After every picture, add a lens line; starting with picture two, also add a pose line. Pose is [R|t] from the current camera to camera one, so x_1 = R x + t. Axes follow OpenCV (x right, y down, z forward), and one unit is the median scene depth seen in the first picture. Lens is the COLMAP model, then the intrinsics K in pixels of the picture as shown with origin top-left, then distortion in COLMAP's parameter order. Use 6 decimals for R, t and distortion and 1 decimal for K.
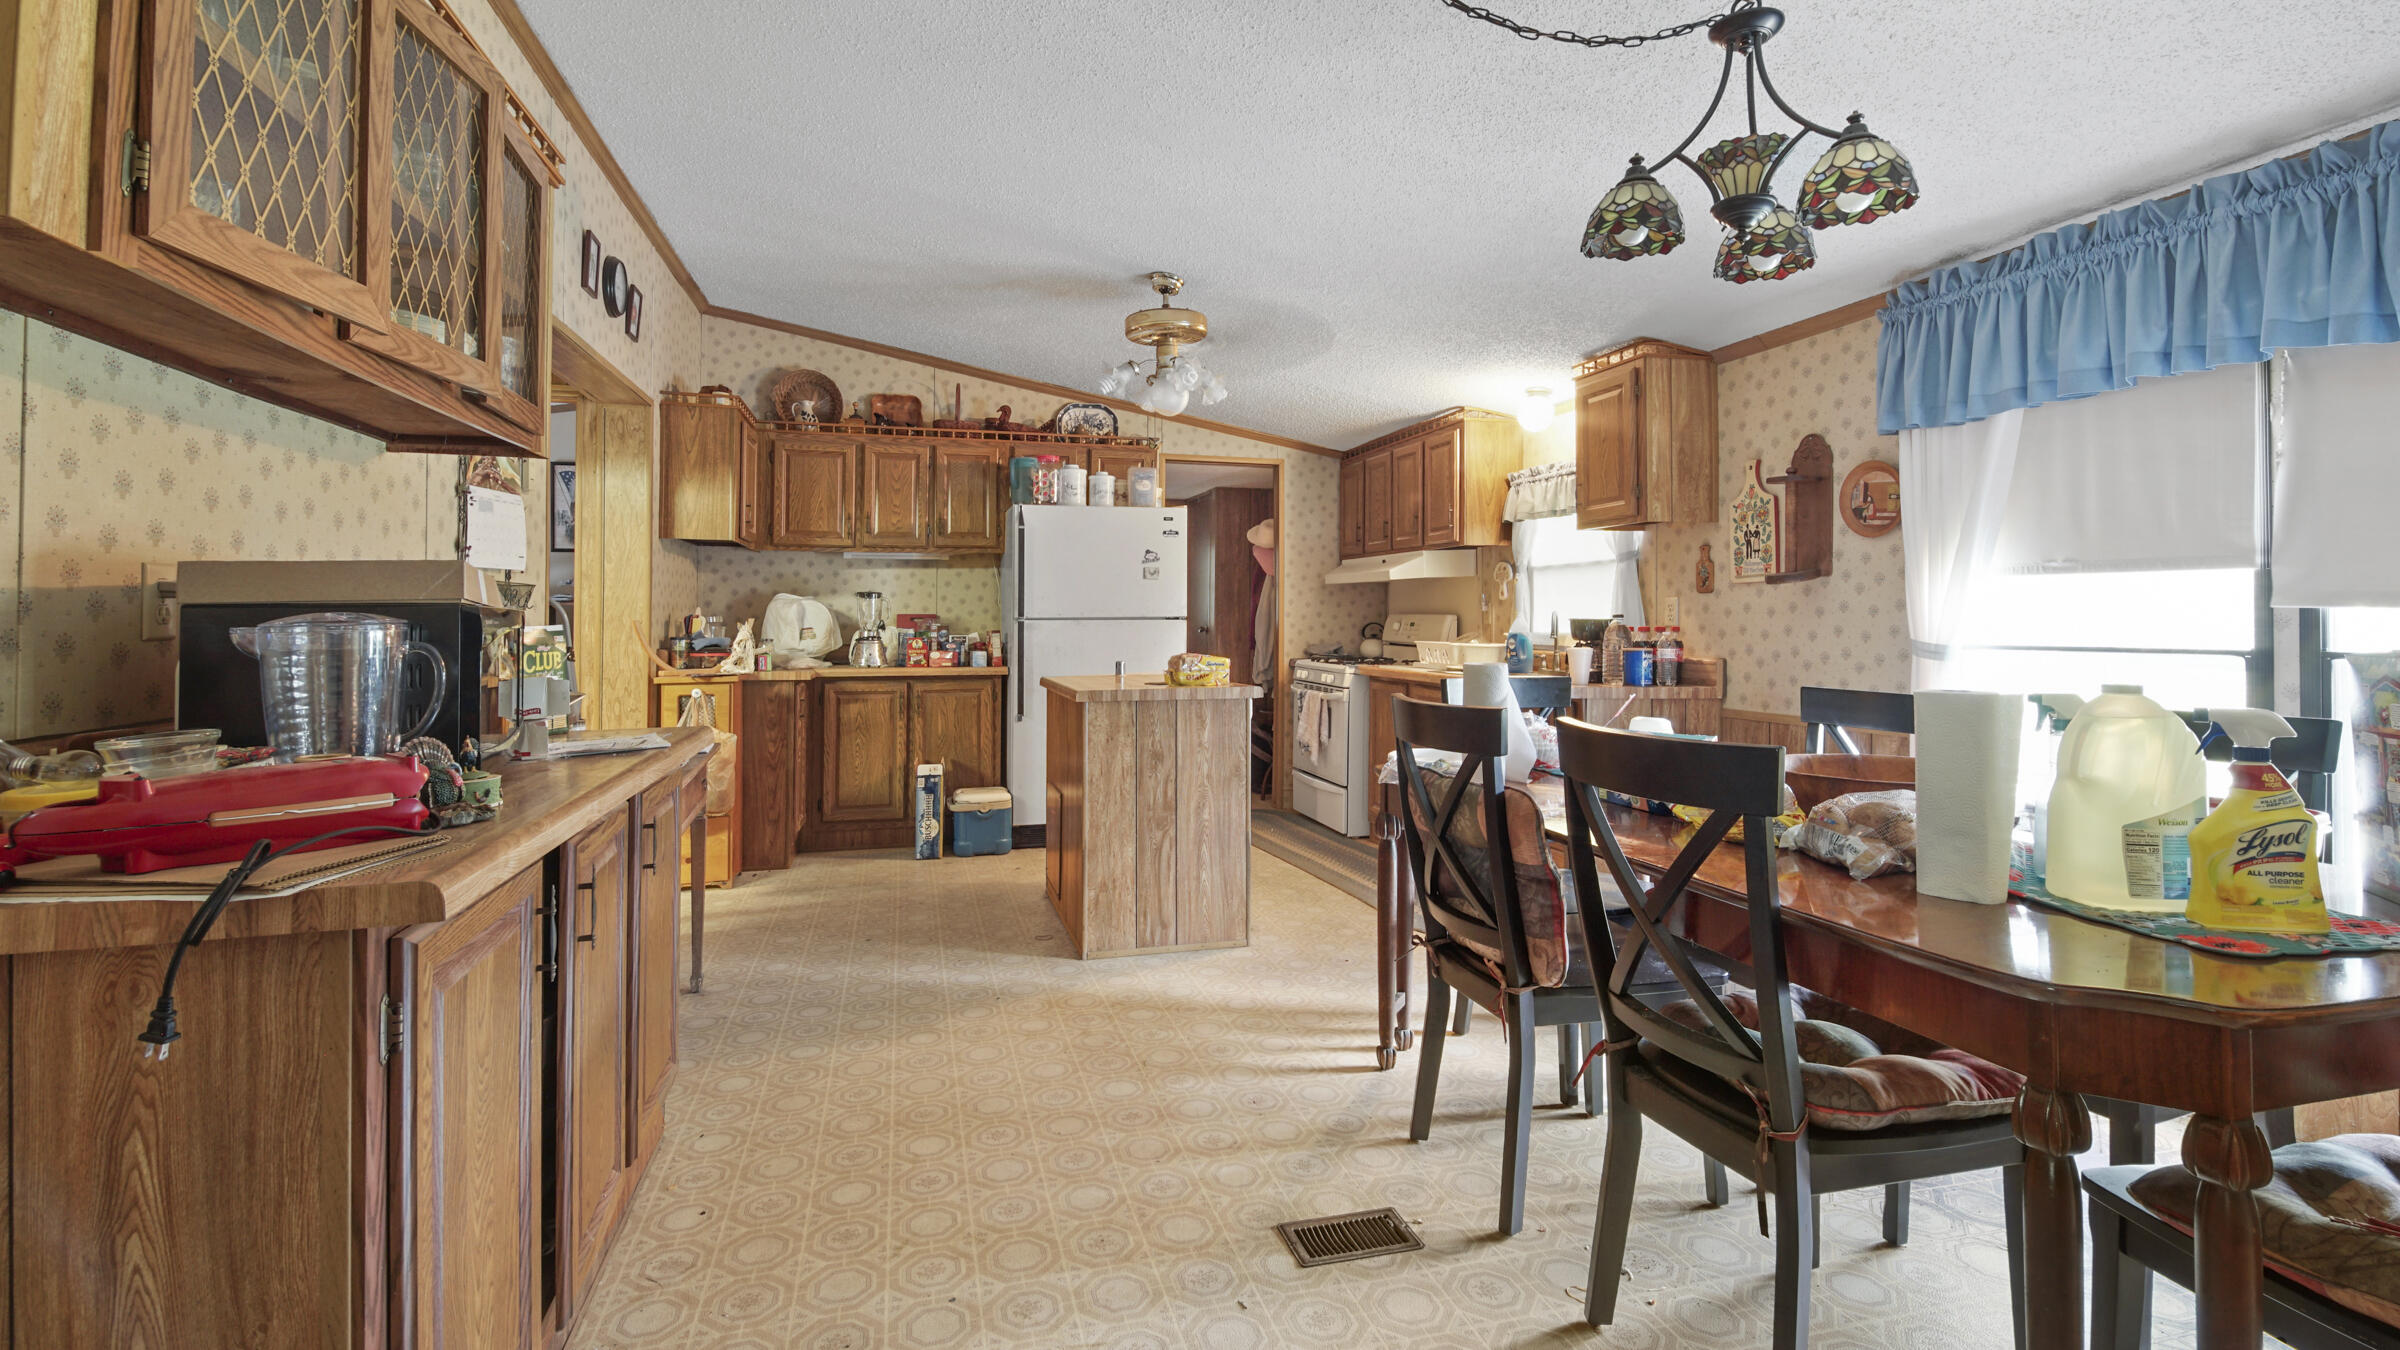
lens RADIAL K [[1072.6, 0, 1196.4], [0, 1072.6, 629.9], [0, 0, 1]] dist [0.019041, -0.000551]
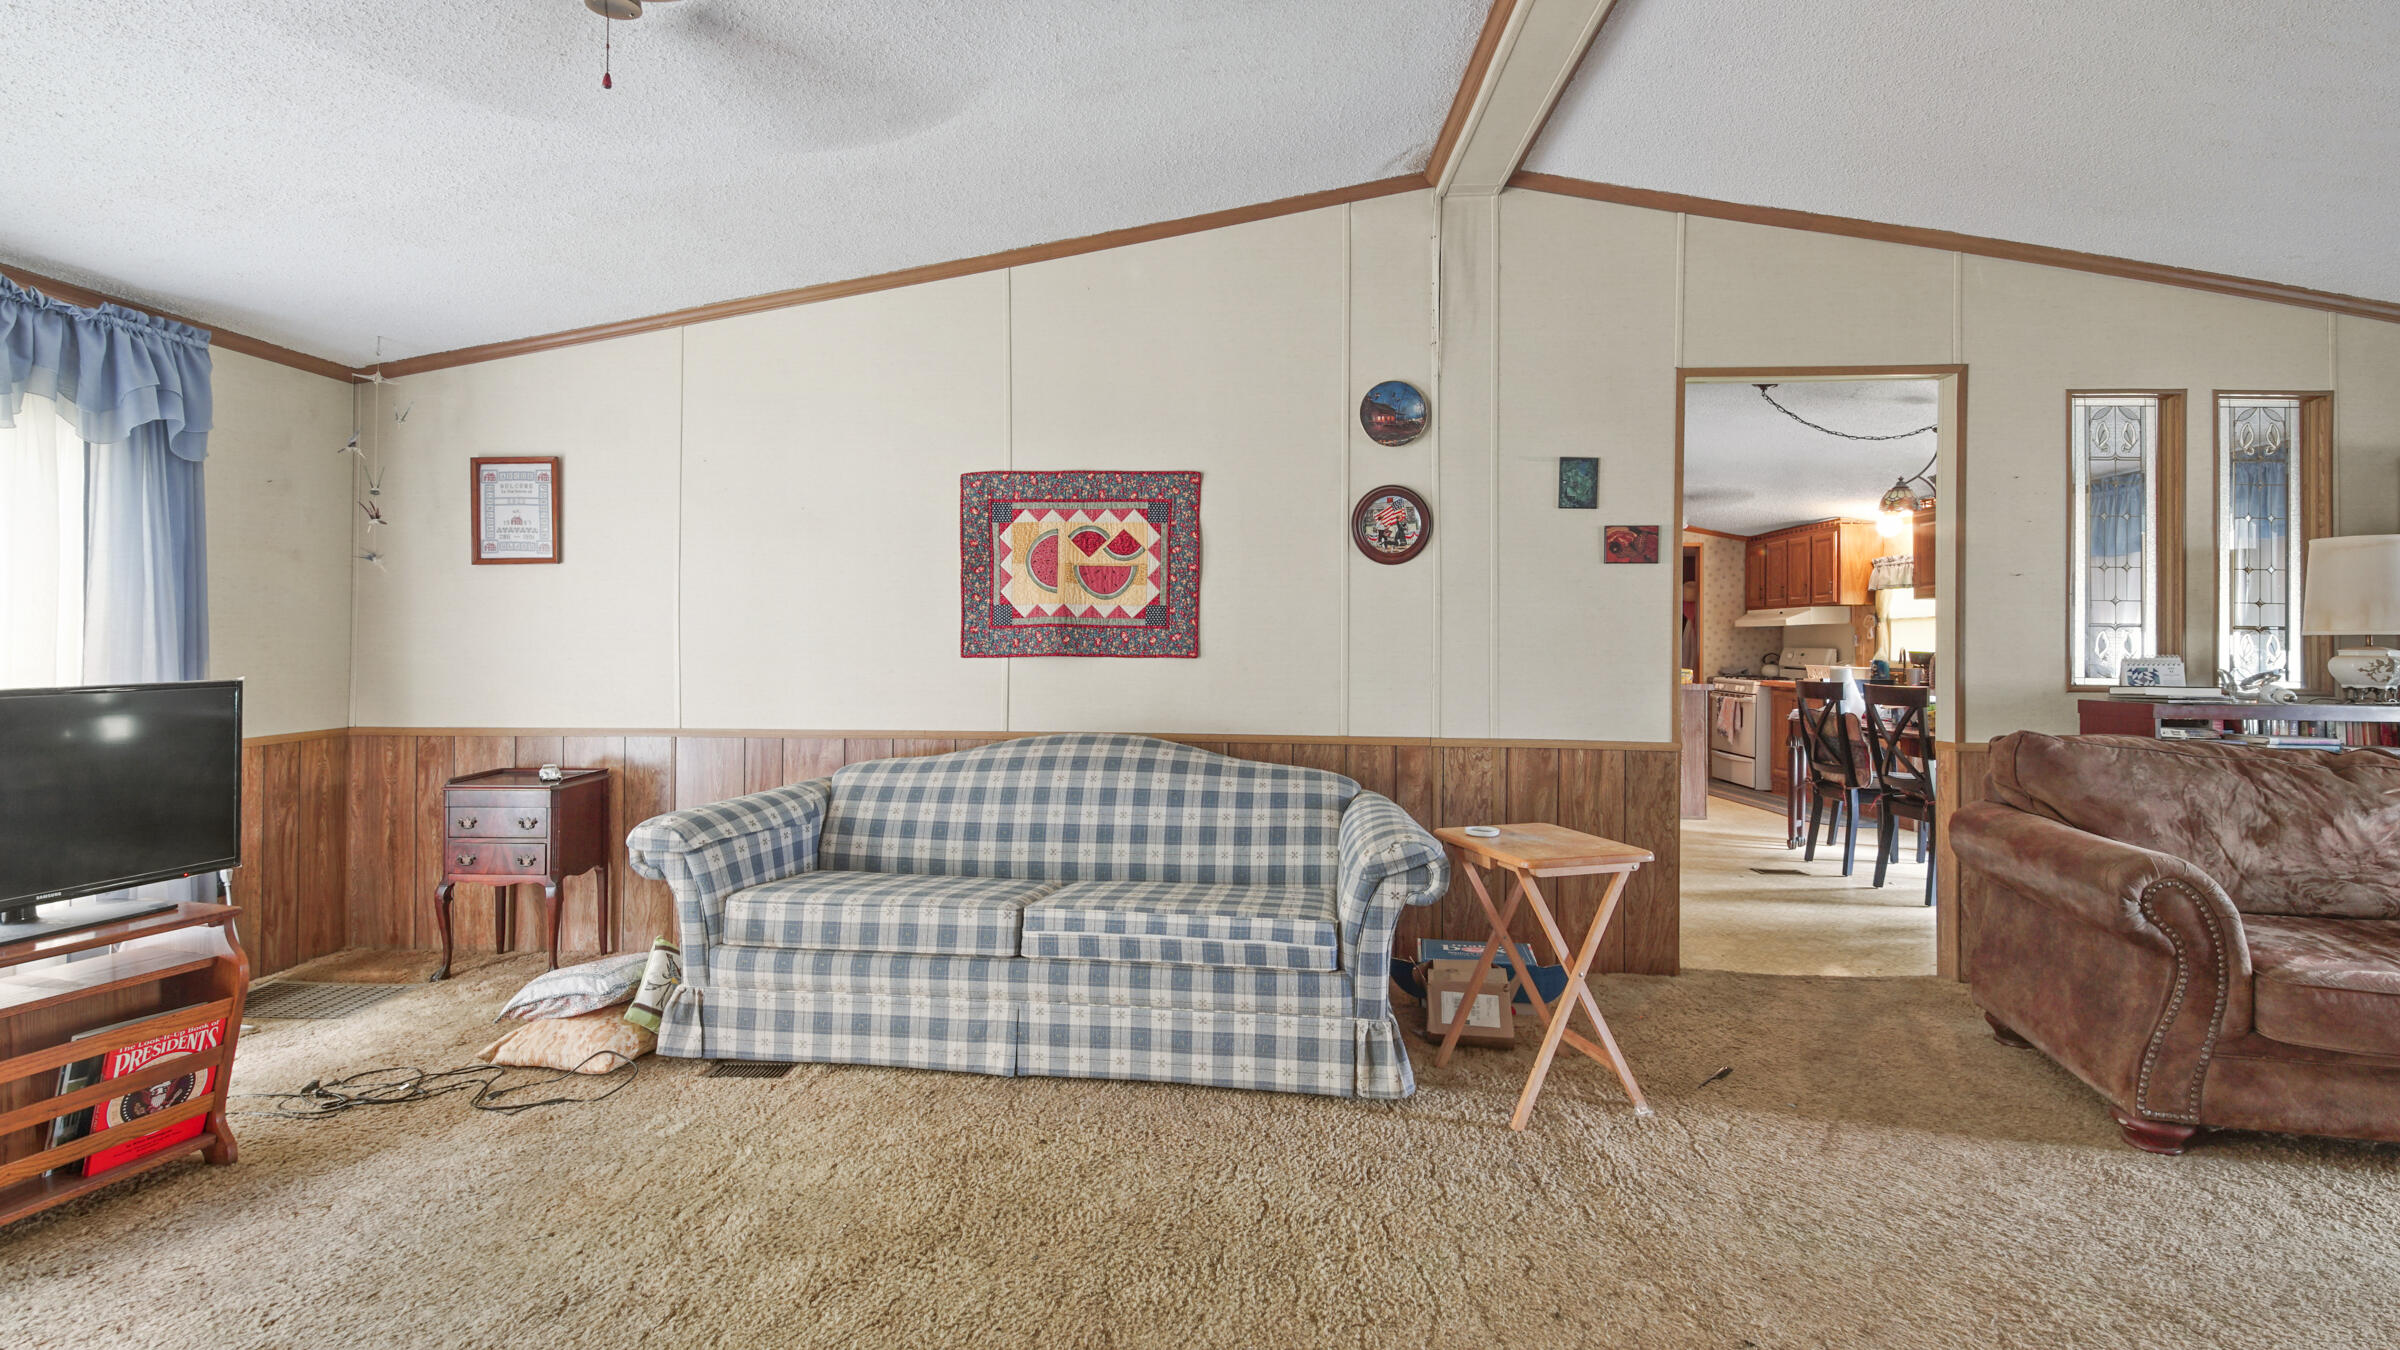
lens RADIAL K [[1072.6, 0, 1196.4], [0, 1072.6, 629.9], [0, 0, 1]] dist [0.019041, -0.000551]
pose [[0.952588, 0.010134, -0.304095, -0.170554], [-0.018673, 0.999508, -0.025185, 0.016261], [0.303690, 0.029669, 0.952309, -0.805368]]
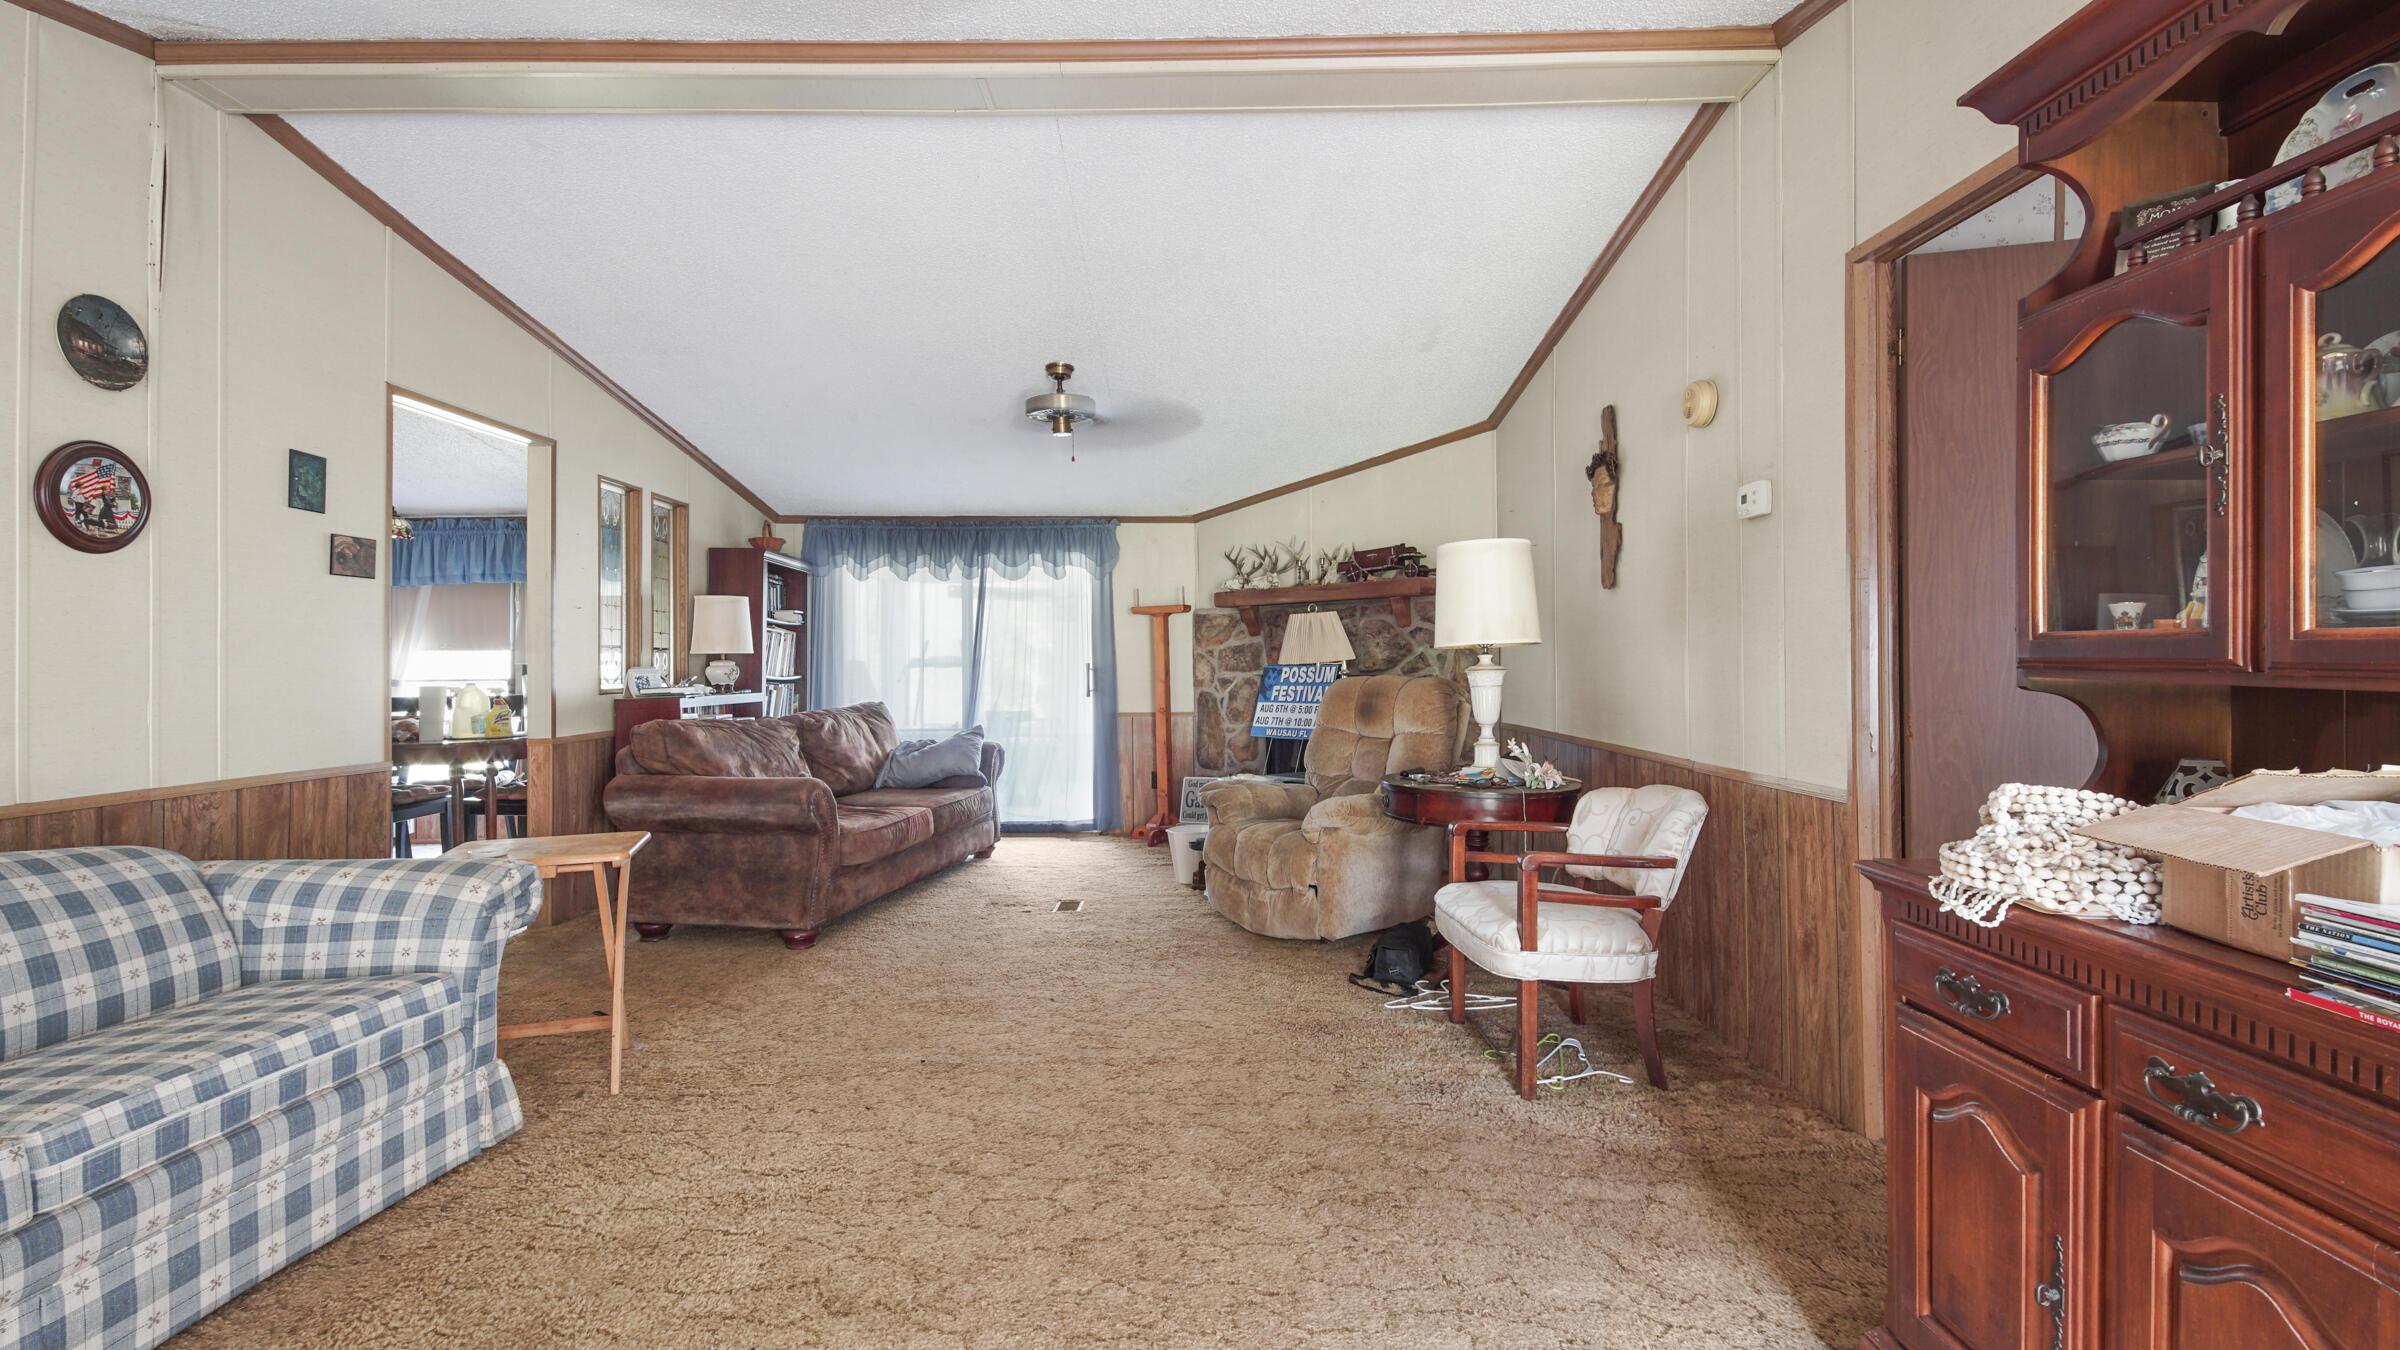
lens RADIAL K [[1072.6, 0, 1196.4], [0, 1072.6, 629.9], [0, 0, 1]] dist [0.019041, -0.000551]
pose [[0.259308, 0.035807, 0.965131, -0.637575], [0.018151, 0.998955, -0.041939, 0.020046], [-0.965624, 0.028394, 0.258387, -0.721378]]
